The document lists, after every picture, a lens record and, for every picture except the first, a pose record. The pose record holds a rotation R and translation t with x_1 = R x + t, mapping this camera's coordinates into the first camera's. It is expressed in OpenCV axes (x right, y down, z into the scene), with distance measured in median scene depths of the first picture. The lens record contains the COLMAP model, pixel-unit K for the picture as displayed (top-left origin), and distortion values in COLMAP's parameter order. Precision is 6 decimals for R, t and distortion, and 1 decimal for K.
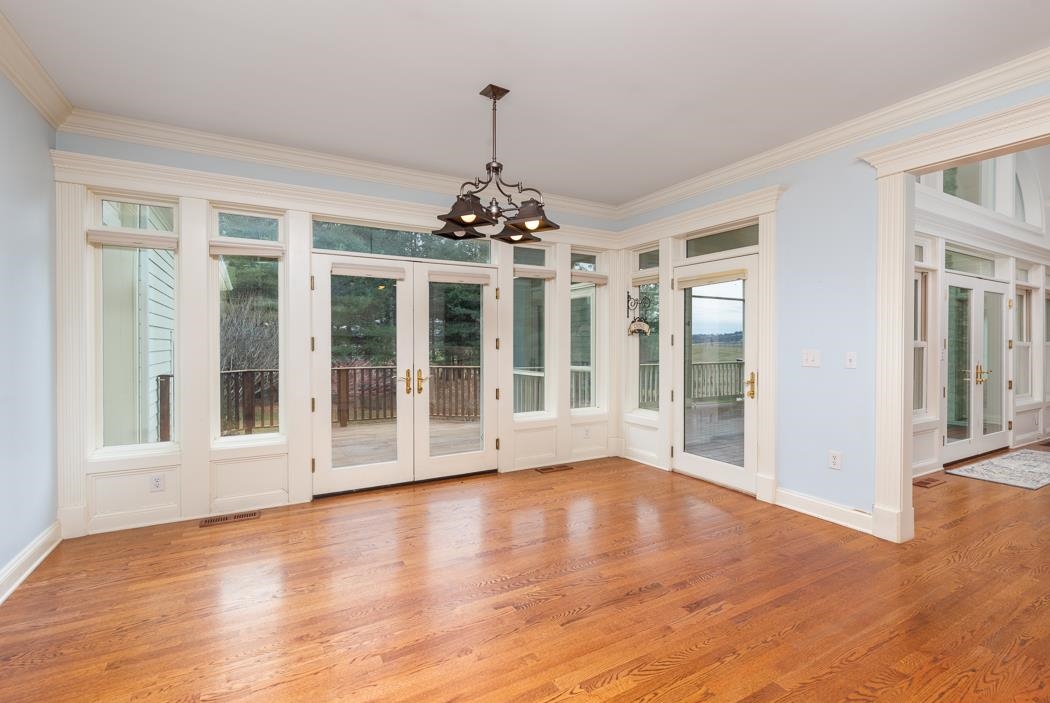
lens RADIAL K [[477.5, 0, 545.9], [0, 477.5, 345.6], [0, 0, 1]] dist [-0.000794, -0.000453]
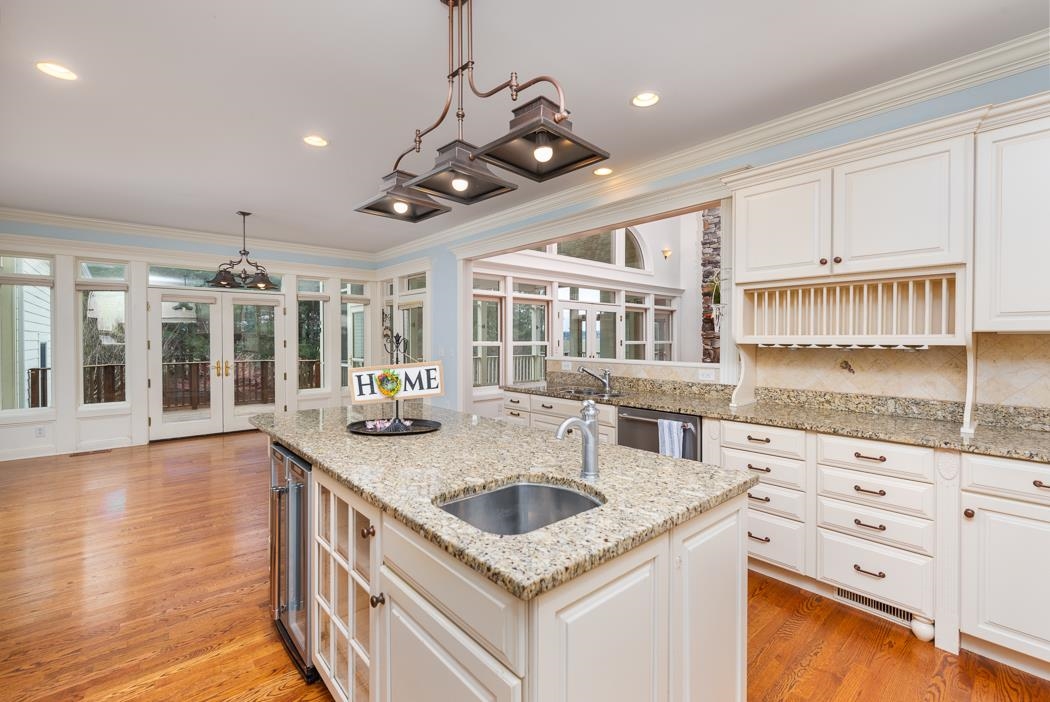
lens RADIAL K [[477.5, 0, 526.7], [0, 477.5, 343.7], [0, 0, 1]] dist [-0.000794, -0.000453]
pose [[0.988736, -0.003309, 0.149632, 0.470980], [0.003066, 0.999994, 0.001856, -0.006025], [-0.149637, -0.001377, 0.988740, -0.689107]]
